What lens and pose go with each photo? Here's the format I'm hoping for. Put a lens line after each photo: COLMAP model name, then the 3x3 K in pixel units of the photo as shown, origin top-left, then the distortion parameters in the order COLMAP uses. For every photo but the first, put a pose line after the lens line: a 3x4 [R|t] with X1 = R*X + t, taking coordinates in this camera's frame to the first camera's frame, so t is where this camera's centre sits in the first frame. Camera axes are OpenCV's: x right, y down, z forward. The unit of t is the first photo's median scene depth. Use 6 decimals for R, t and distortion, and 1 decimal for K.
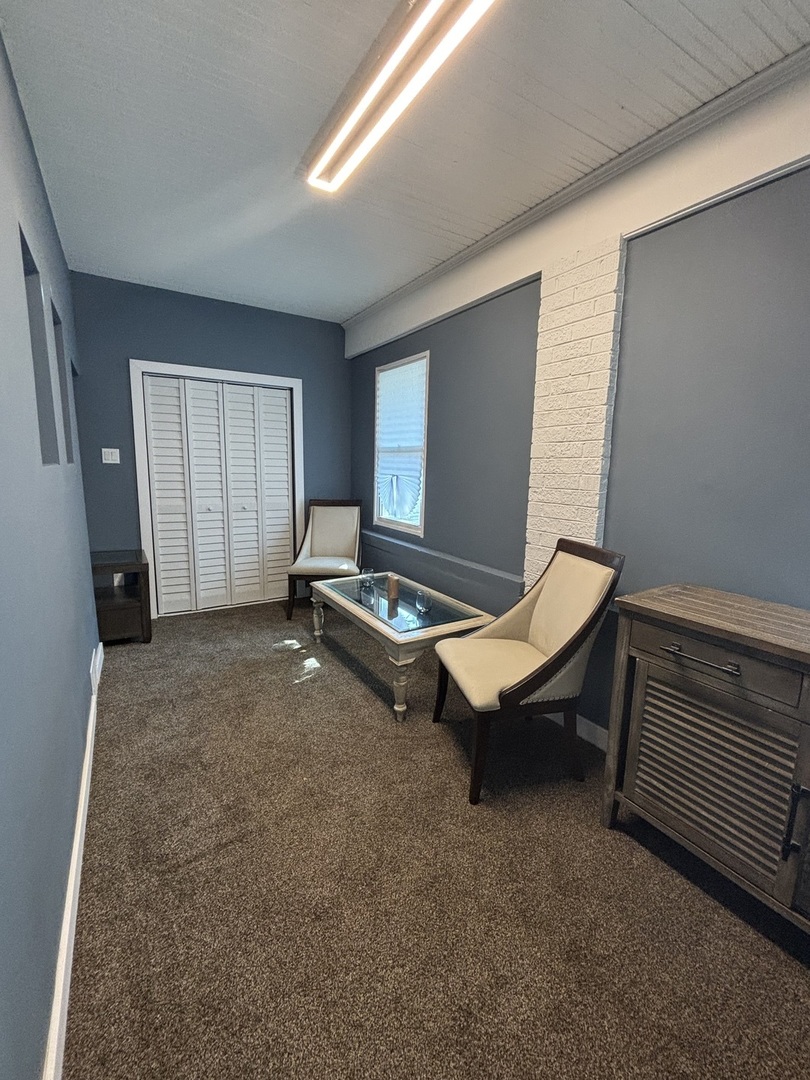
lens RADIAL K [[442.9, 0, 407.6], [0, 442.9, 539.4], [0, 0, 1]] dist [-0.000036, -0.000340]
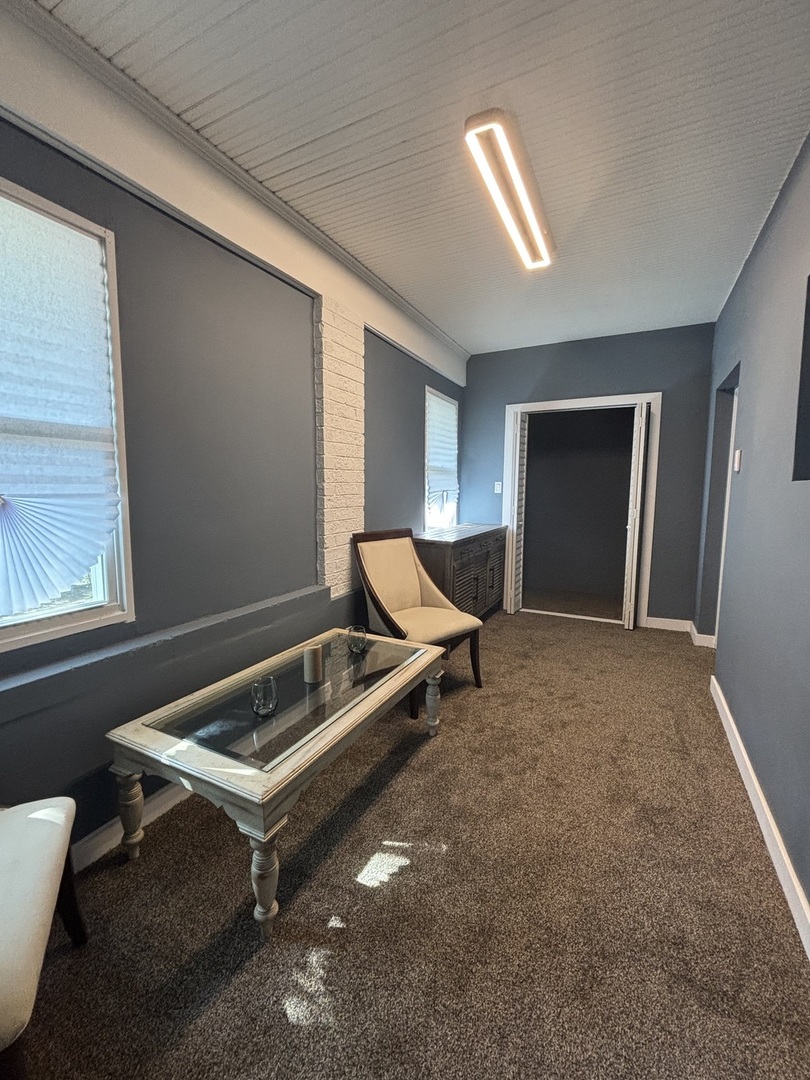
lens RADIAL K [[442.9, 0, 408.7], [0, 442.9, 534.6], [0, 0, 1]] dist [-0.000036, -0.000340]
pose [[-0.516216, -0.128510, 0.846762, -0.731842], [0.112202, 0.970010, 0.215617, -0.233156], [-0.849077, 0.206313, -0.486316, 1.357042]]
